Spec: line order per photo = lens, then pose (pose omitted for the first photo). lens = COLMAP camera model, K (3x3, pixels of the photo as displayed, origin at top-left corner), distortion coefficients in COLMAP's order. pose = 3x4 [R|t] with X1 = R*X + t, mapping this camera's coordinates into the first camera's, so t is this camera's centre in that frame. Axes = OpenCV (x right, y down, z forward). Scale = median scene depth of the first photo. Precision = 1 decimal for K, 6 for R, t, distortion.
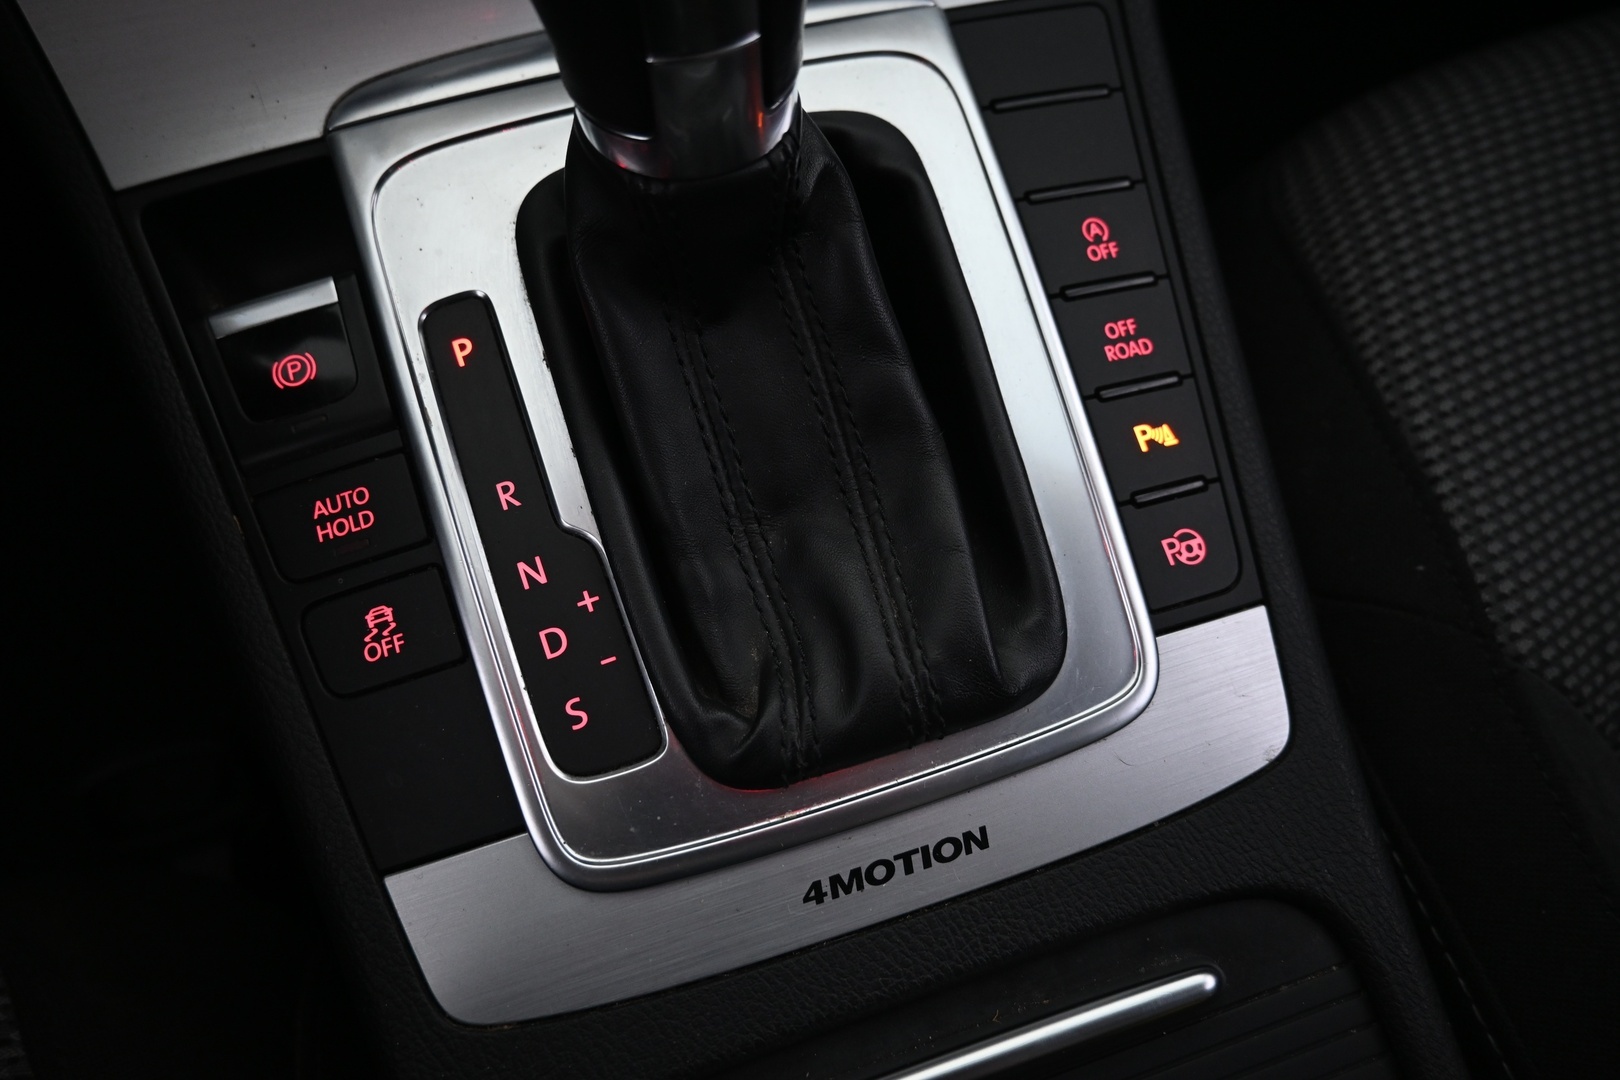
lens RADIAL K [[1149.0, 0, 805.2], [0, 1149.0, 549.5], [0, 0, 1]] dist [0.004345, 0.000066]
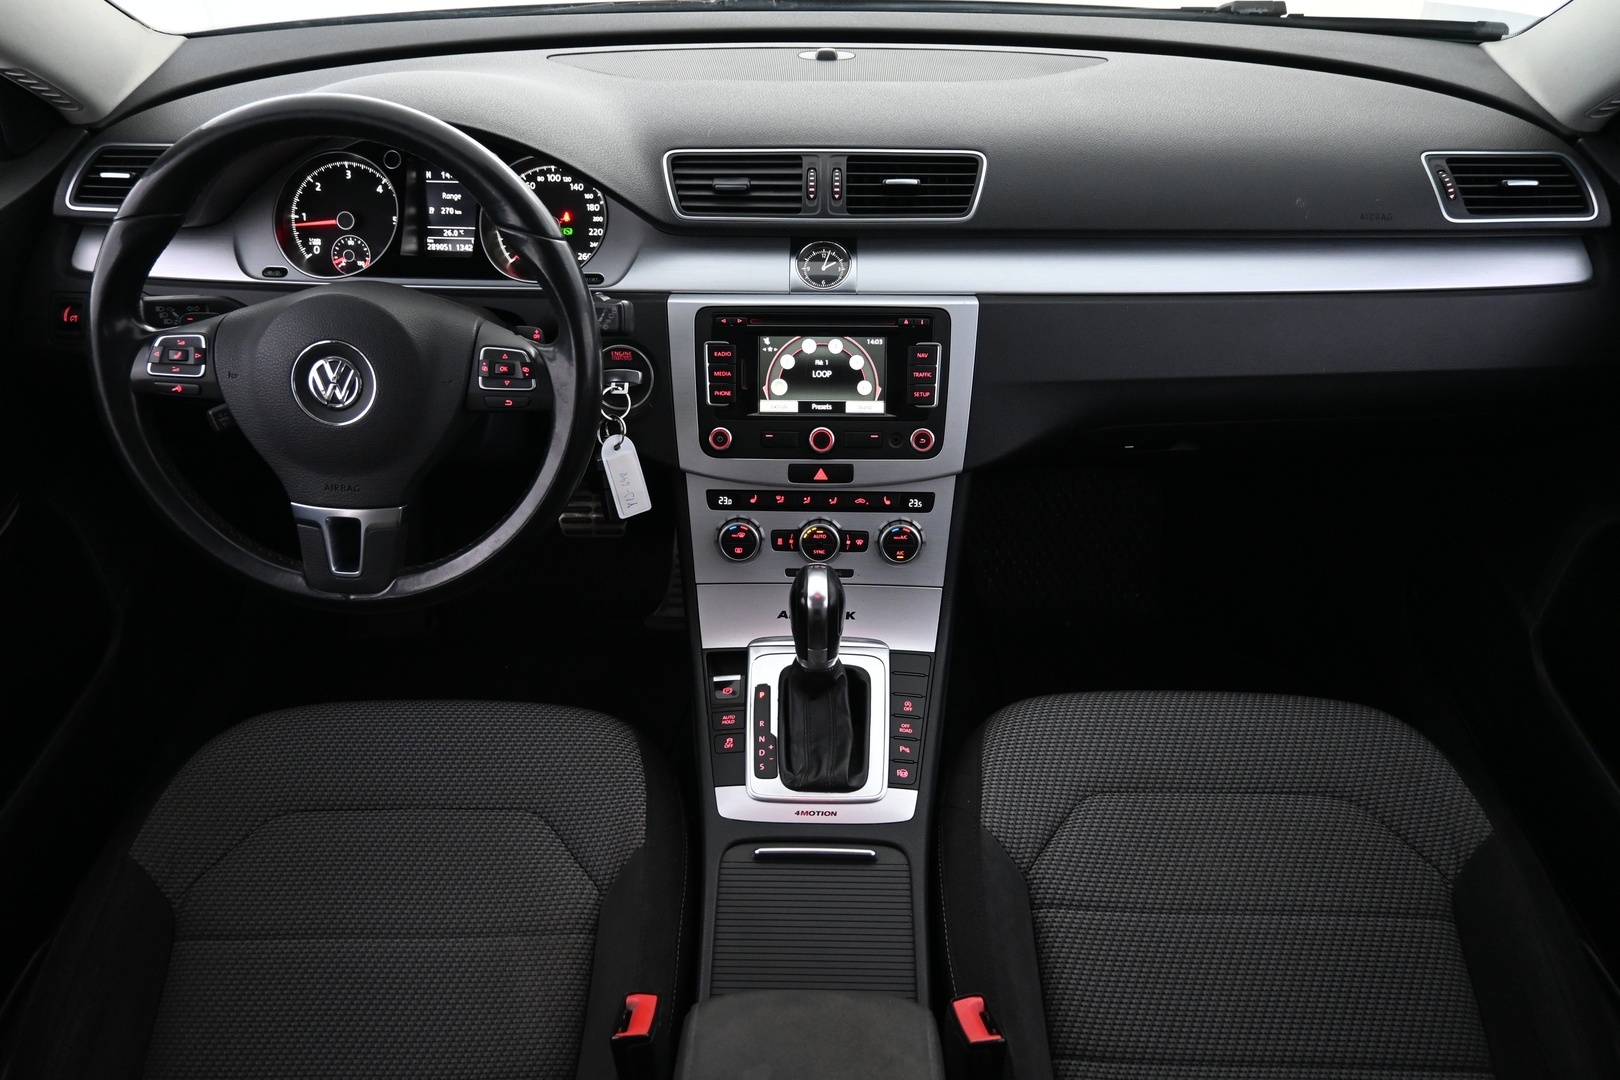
lens RADIAL K [[1218.5, 0, 805.5], [0, 1218.5, 527.8], [0, 0, 1]] dist [0.033799, -0.006101]
pose [[0.945953, 0.179497, -0.270099, 1.110846], [-0.282236, 0.865880, -0.413032, 1.260650], [0.159735, 0.466940, 0.869742, -3.676951]]
